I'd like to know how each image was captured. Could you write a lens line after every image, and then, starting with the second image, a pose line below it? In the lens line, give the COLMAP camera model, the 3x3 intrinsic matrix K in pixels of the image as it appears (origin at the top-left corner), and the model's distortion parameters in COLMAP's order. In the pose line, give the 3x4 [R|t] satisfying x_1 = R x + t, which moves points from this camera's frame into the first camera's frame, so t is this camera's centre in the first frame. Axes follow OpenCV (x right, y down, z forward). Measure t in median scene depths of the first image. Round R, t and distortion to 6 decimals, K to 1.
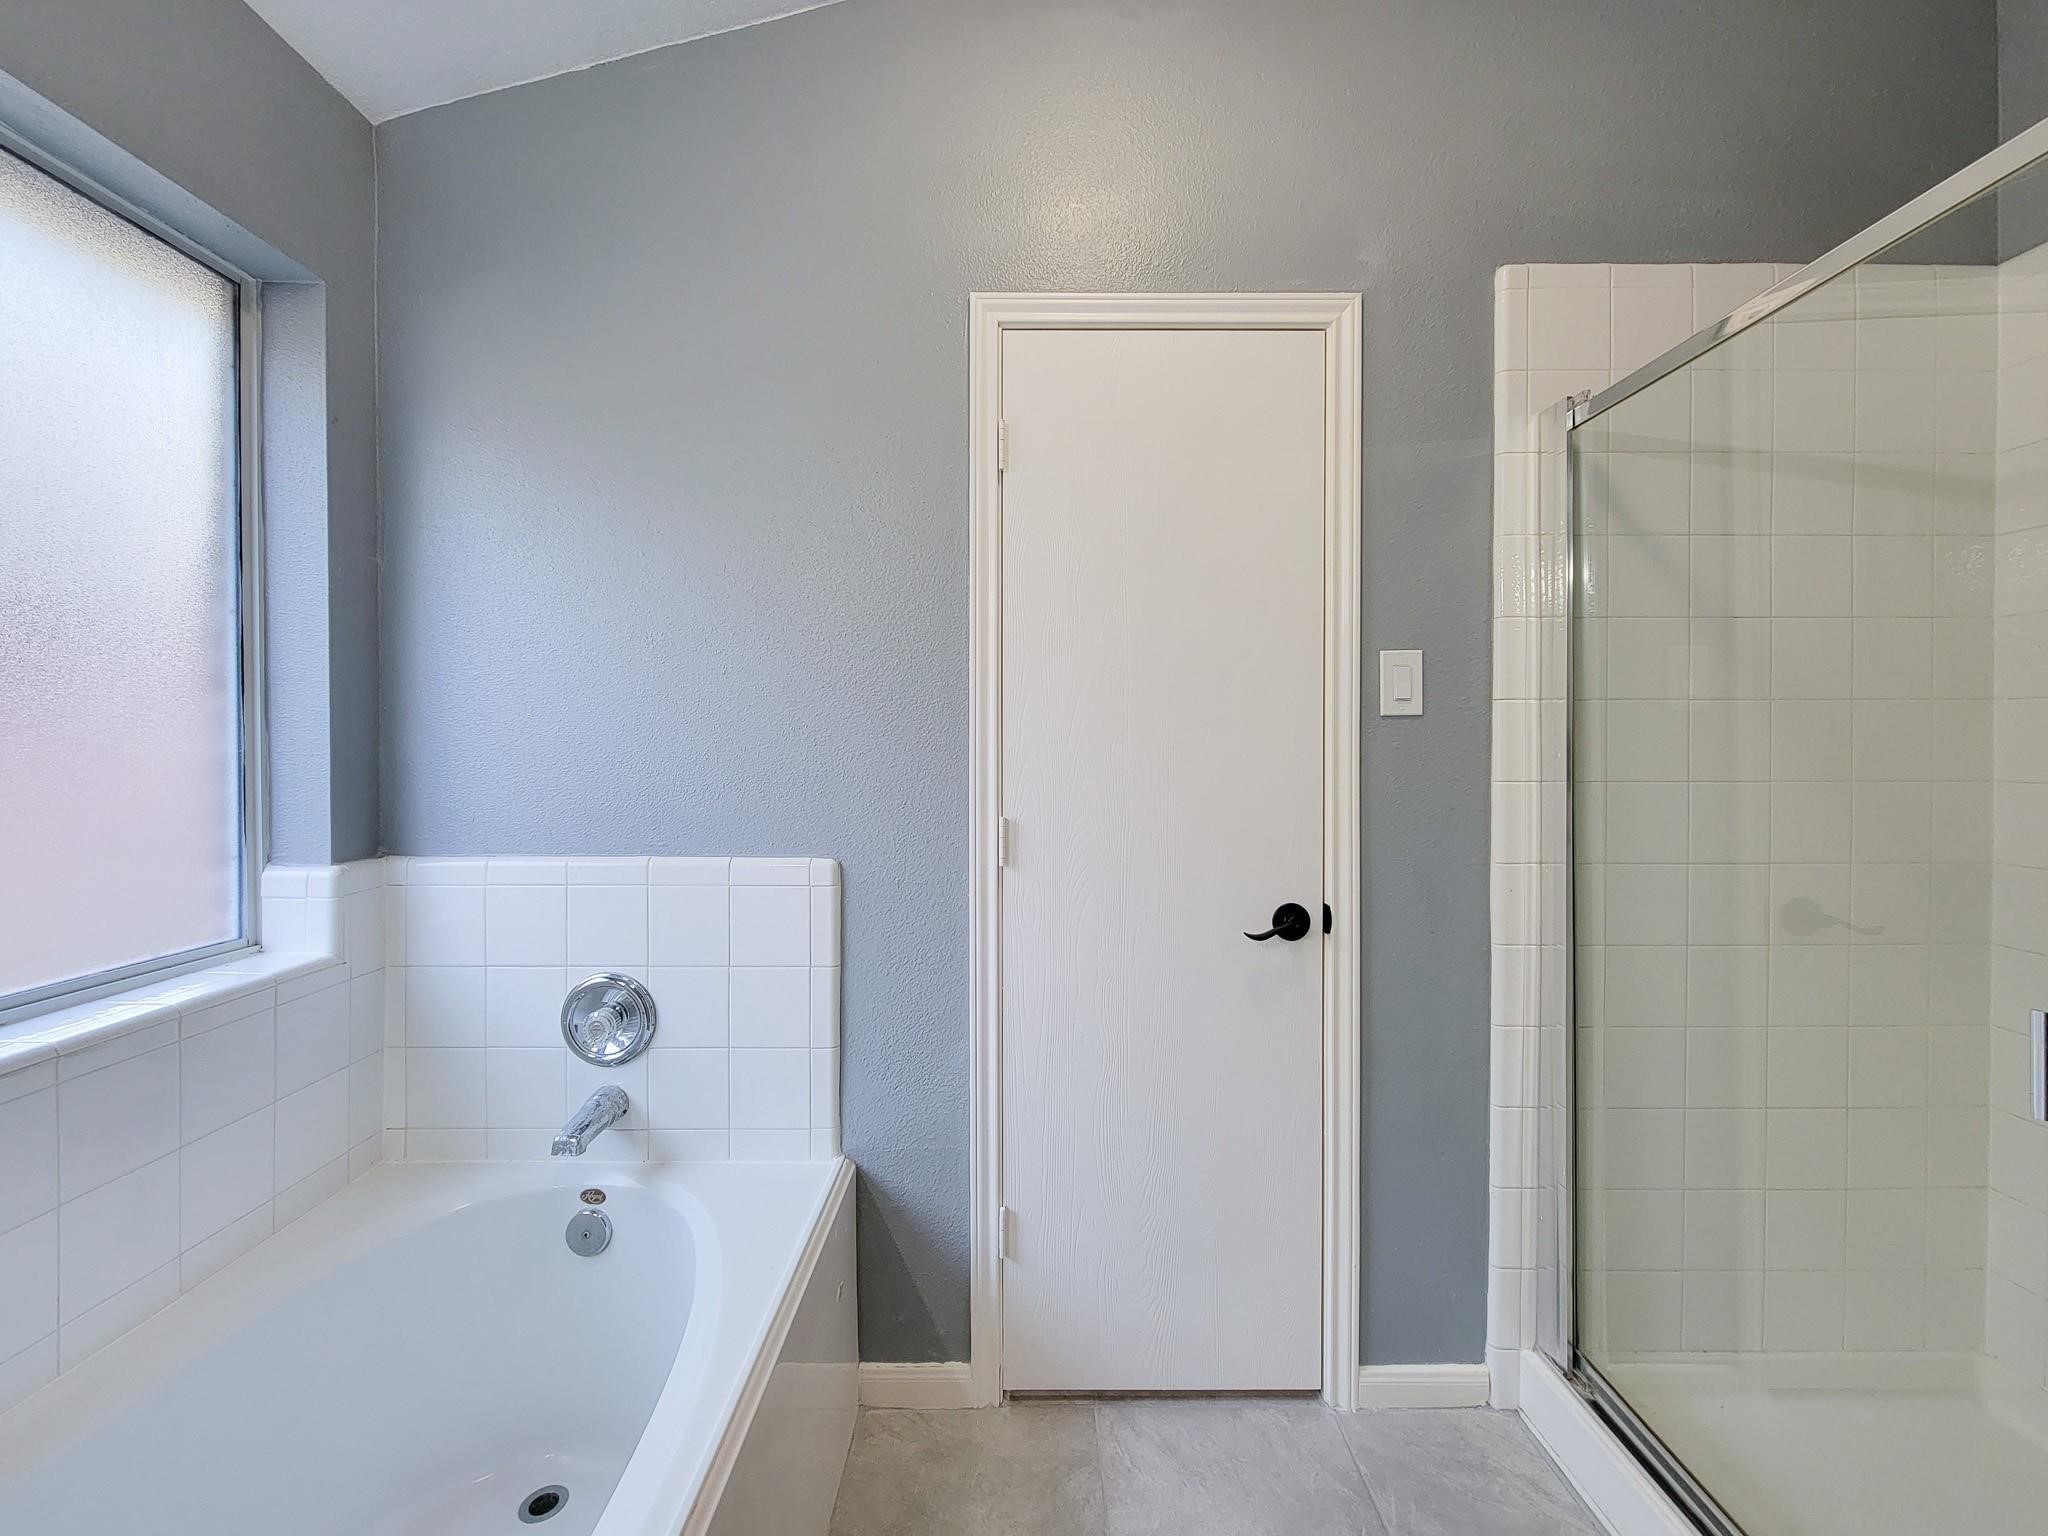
lens RADIAL K [[840.9, 0, 1019.6], [0, 840.9, 761.8], [0, 0, 1]] dist [0.003151, -0.003886]
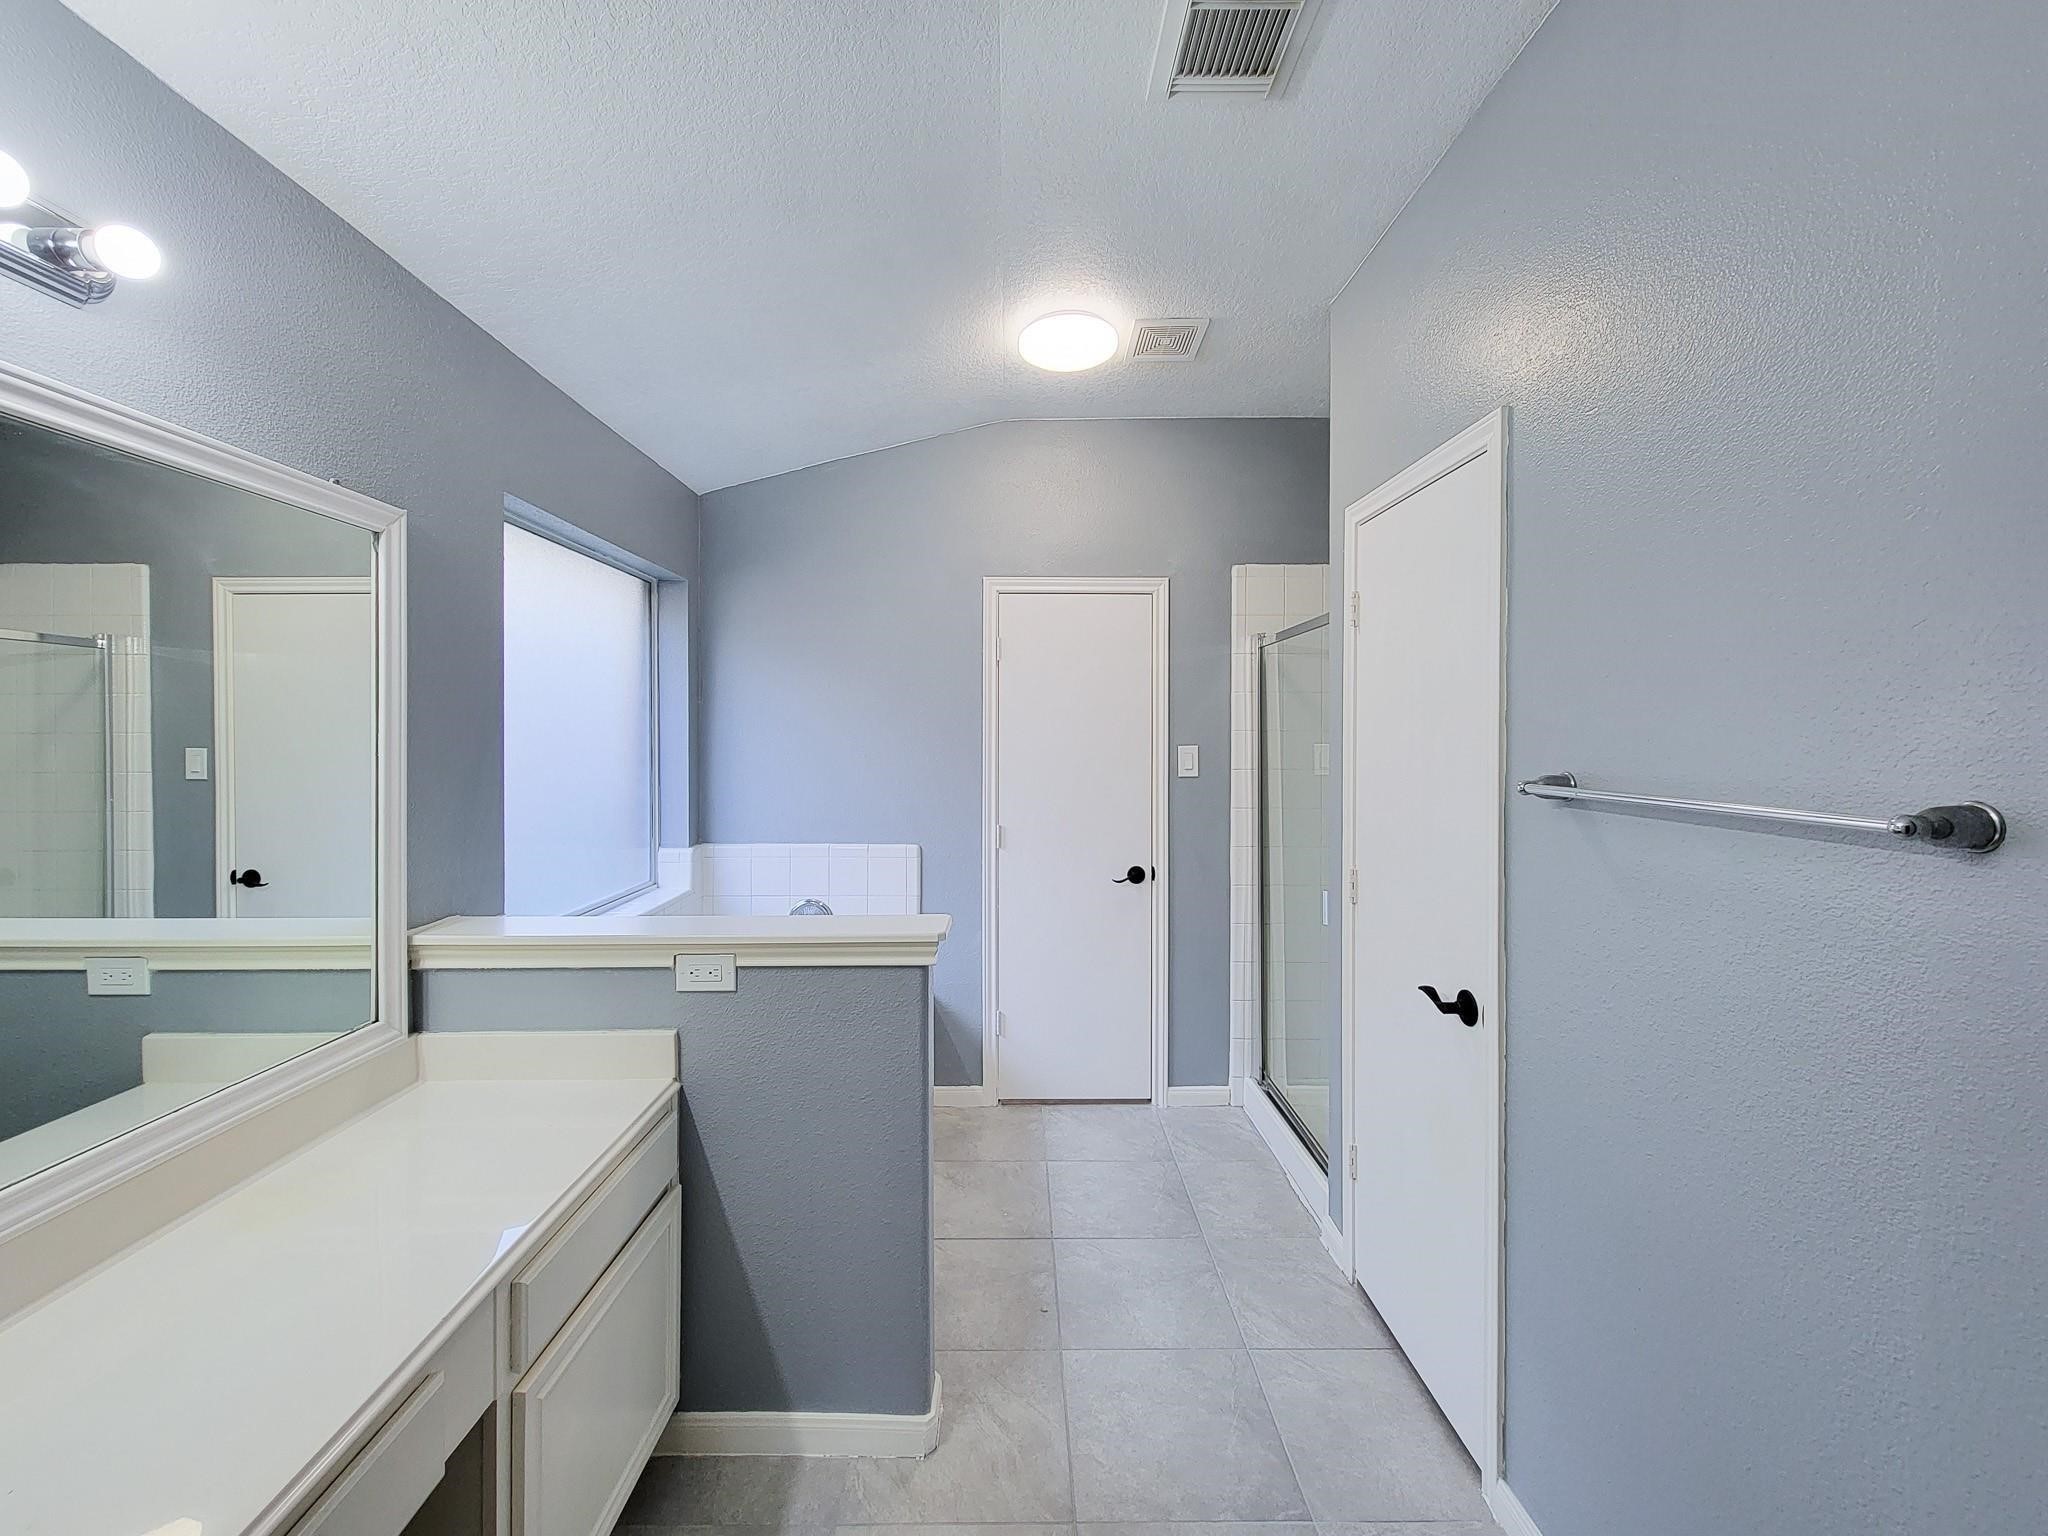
lens RADIAL K [[840.9, 0, 1028.1], [0, 840.9, 760.4], [0, 0, 1]] dist [0.003151, -0.003886]
pose [[0.999745, 0.001798, 0.022527, 0.006038], [-0.001965, 0.999971, 0.007405, -0.111341], [-0.022513, -0.007447, 0.999719, -1.101161]]
